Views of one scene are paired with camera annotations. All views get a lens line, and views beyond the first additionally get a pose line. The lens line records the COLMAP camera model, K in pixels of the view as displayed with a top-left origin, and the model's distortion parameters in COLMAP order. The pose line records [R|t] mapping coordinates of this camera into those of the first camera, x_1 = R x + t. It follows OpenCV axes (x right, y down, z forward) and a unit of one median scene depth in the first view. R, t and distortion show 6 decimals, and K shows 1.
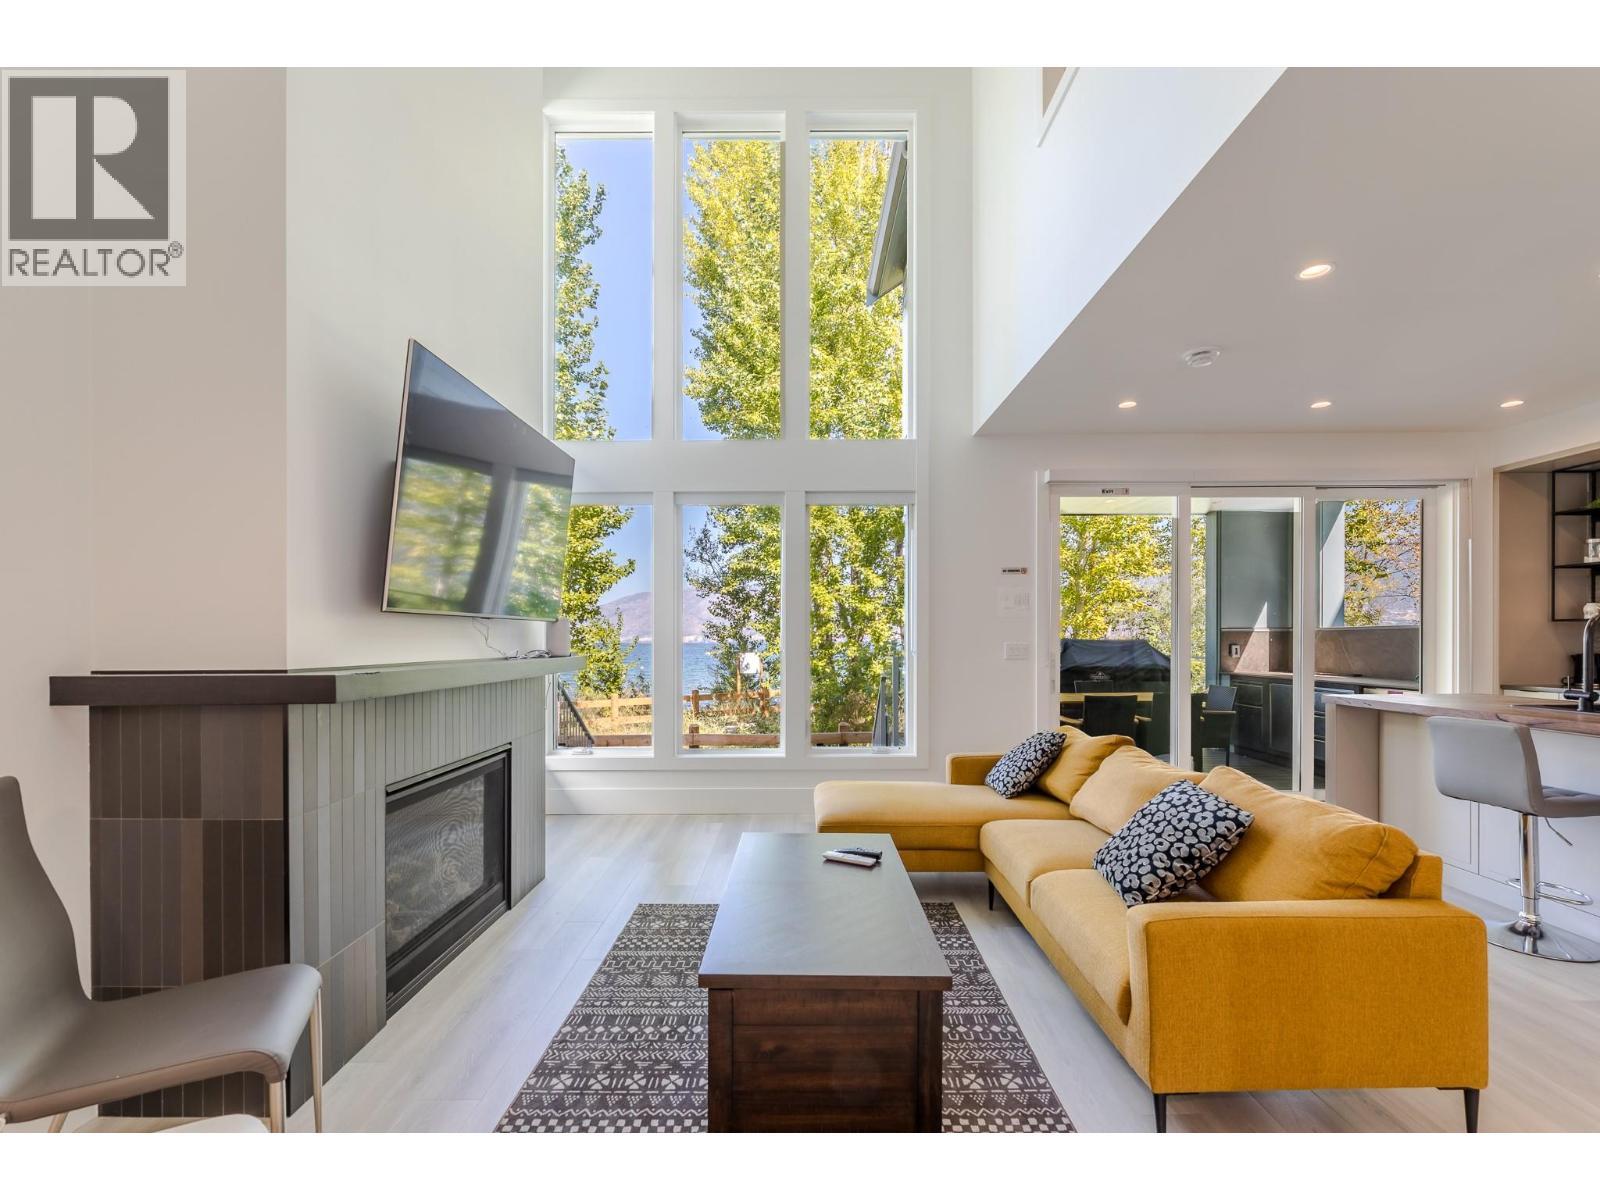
lens RADIAL K [[692.9, 0, 805.0], [0, 692.9, 632.1], [0, 0, 1]] dist [-0.000670, -0.000149]
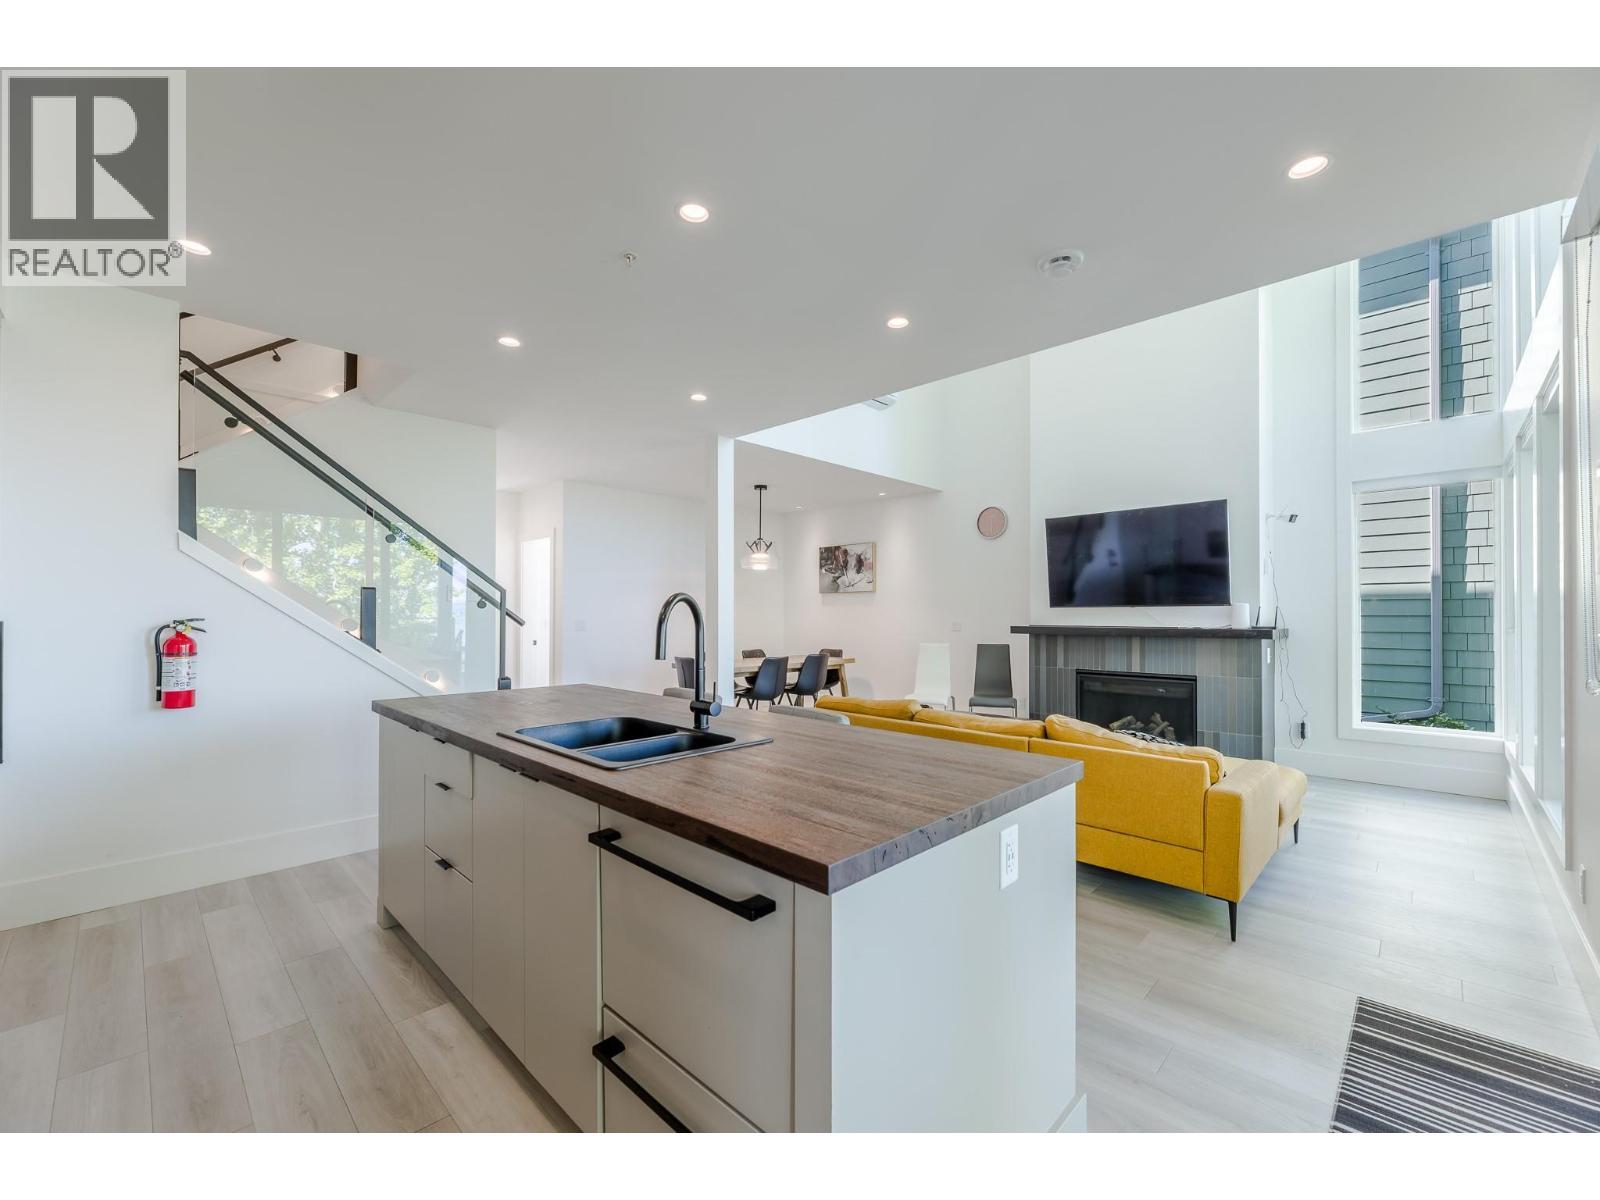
lens RADIAL K [[659.6, 0, 811.1], [0, 659.6, 611.9], [0, 0, 1]] dist [-0.003436, -0.000492]
pose [[-0.696881, 0.000557, -0.717187, 1.870115], [0.008814, 0.999931, -0.007788, 0.000016], [0.717133, -0.011749, -0.696837, 1.898351]]
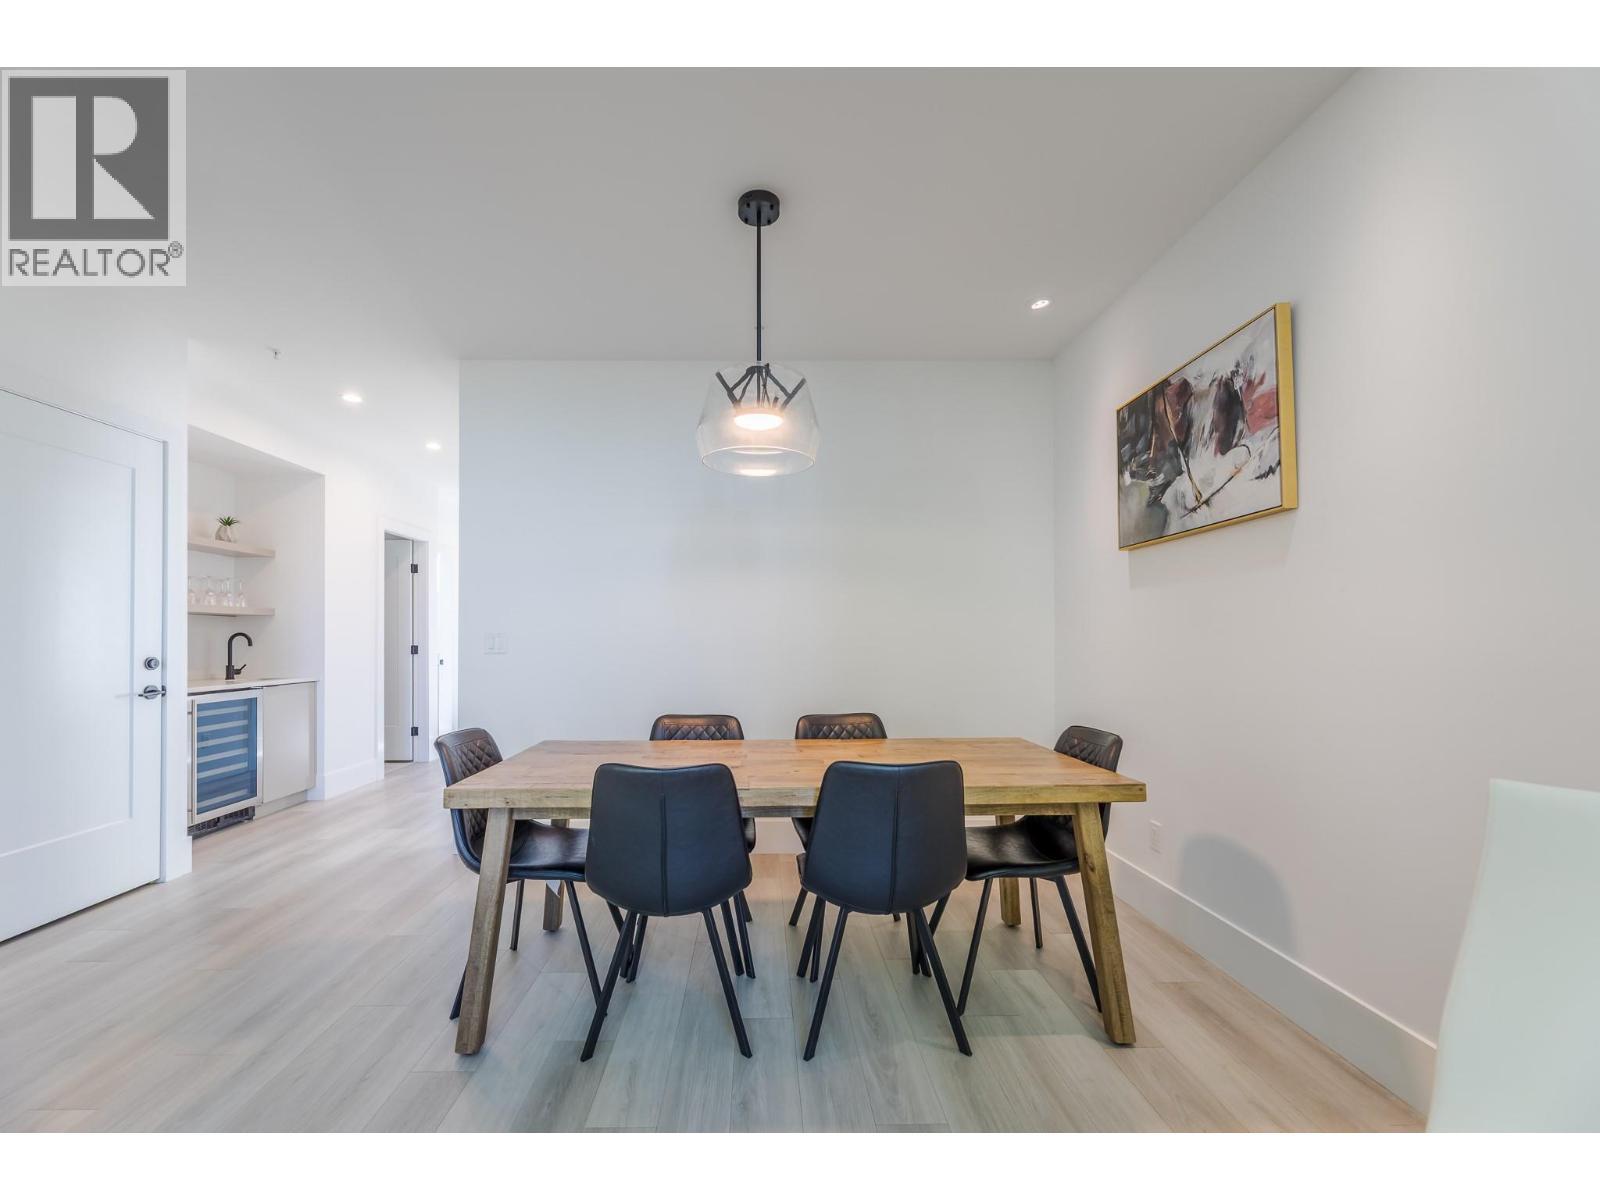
lens RADIAL K [[672.5, 0, 772.5], [0, 672.5, 623.0], [0, 0, 1]] dist [0.021043, -0.000079]
pose [[-0.999973, 0.002697, -0.006817, -0.099380], [0.002946, 0.999321, -0.036737, 0.041932], [0.006713, -0.036756, -0.999302, 0.628063]]
